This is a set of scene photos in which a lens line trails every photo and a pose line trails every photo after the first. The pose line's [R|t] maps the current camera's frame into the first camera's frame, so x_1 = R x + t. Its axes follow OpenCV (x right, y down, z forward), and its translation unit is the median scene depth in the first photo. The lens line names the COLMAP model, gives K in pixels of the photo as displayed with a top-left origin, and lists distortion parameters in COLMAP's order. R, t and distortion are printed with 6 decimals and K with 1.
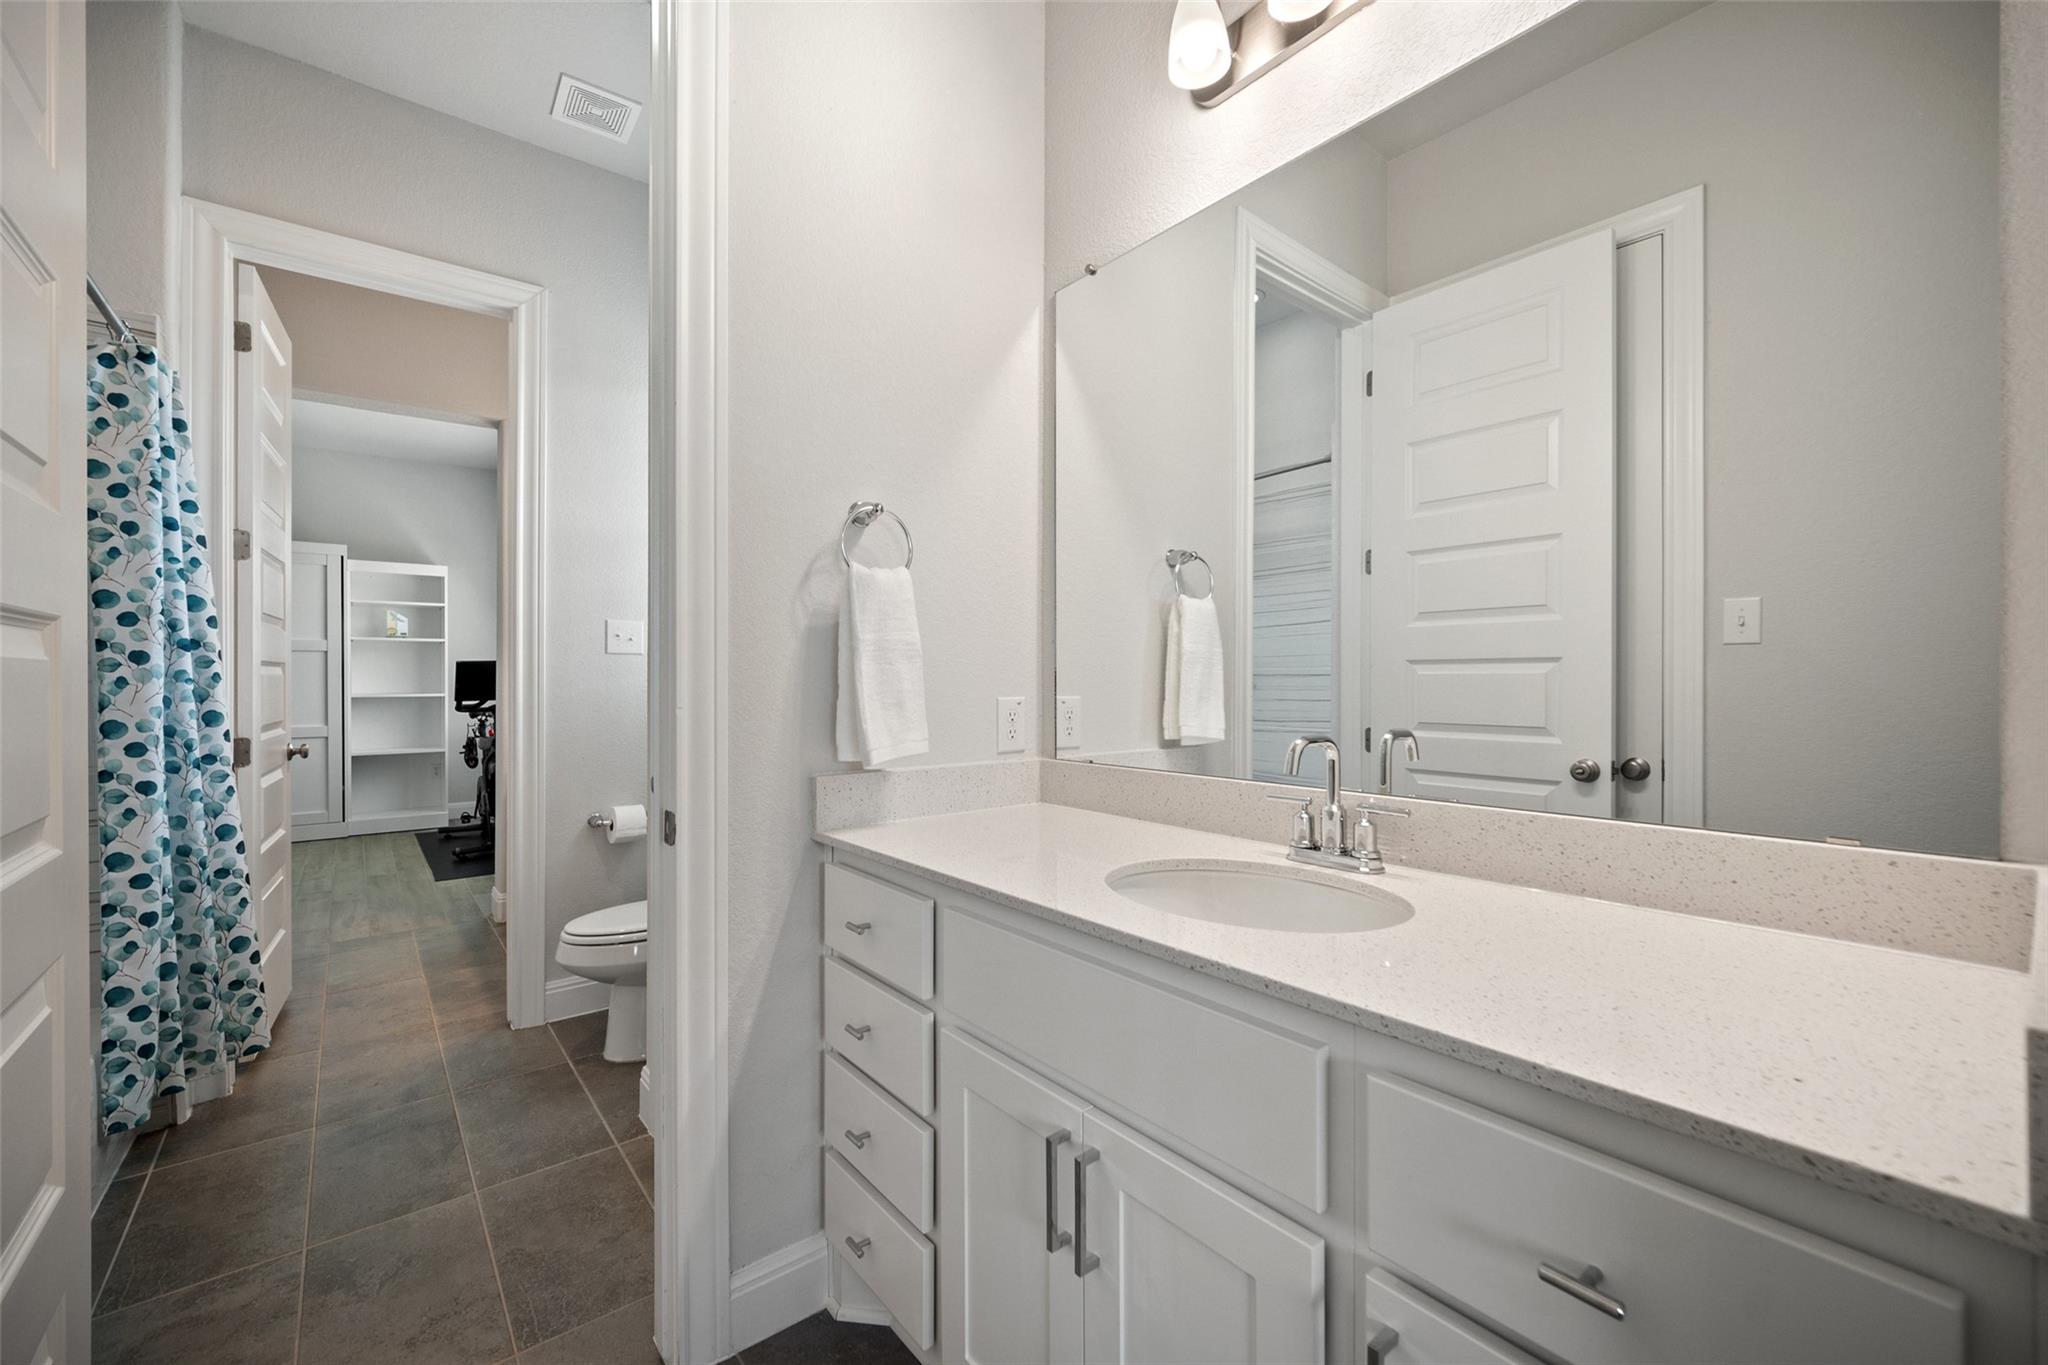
lens RADIAL K [[817.9, 0, 1024.0], [0, 817.9, 682.5], [0, 0, 1]] dist [0.000488, 0.000029]
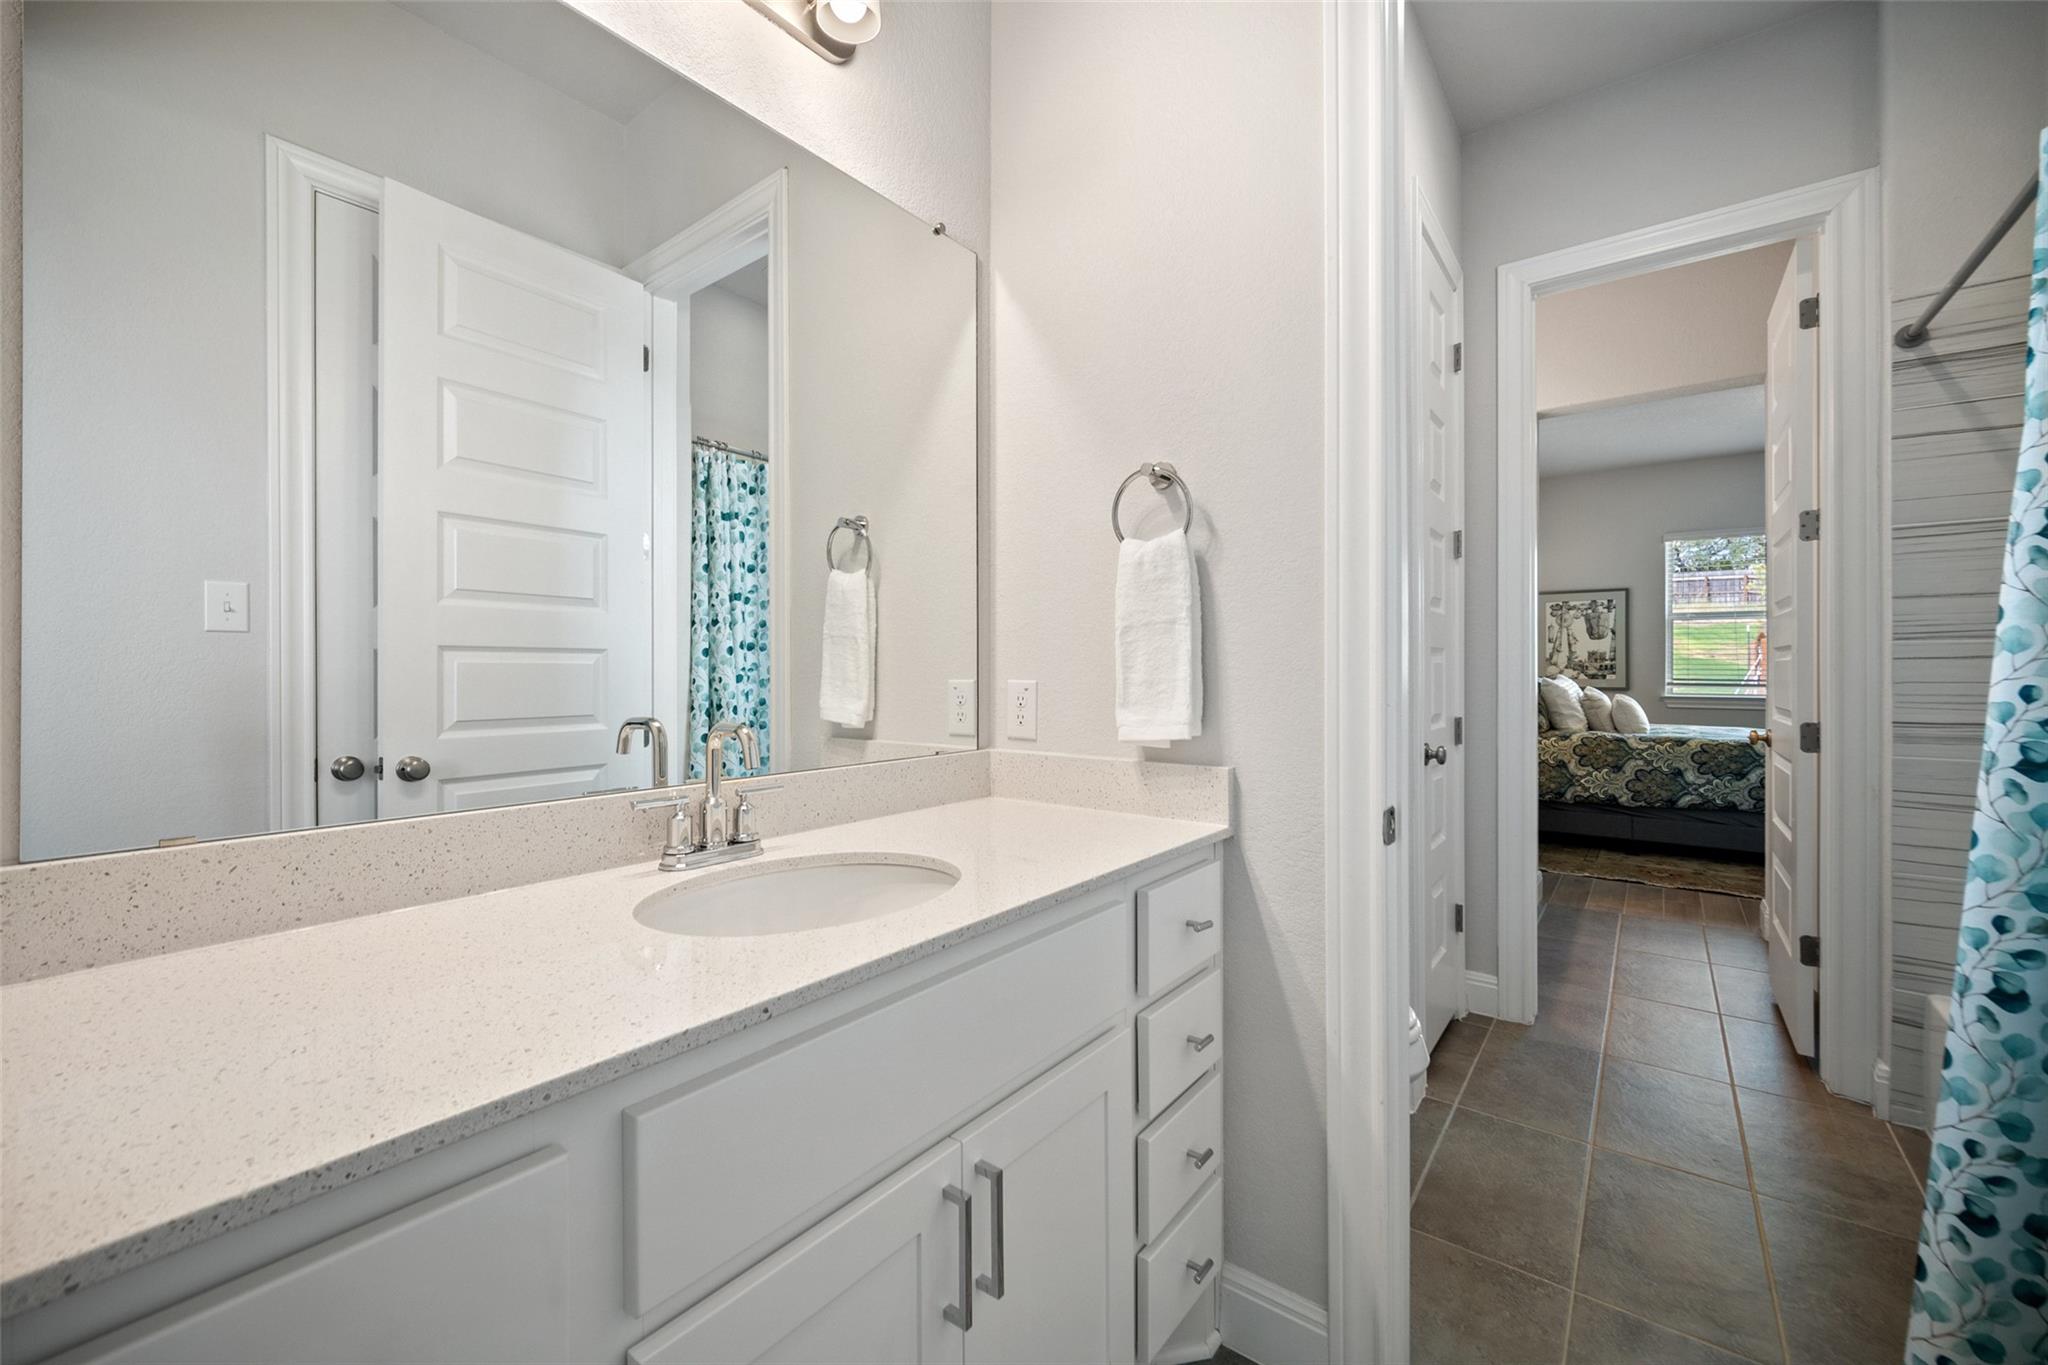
lens RADIAL K [[817.9, 0, 1024.0], [0, 817.9, 682.5], [0, 0, 1]] dist [0.000488, 0.000029]
pose [[-0.230770, -0.009383, 0.972963, -0.749405], [0.005664, 0.999924, 0.010987, 0.008254], [-0.972992, 0.008046, -0.230700, 1.039076]]
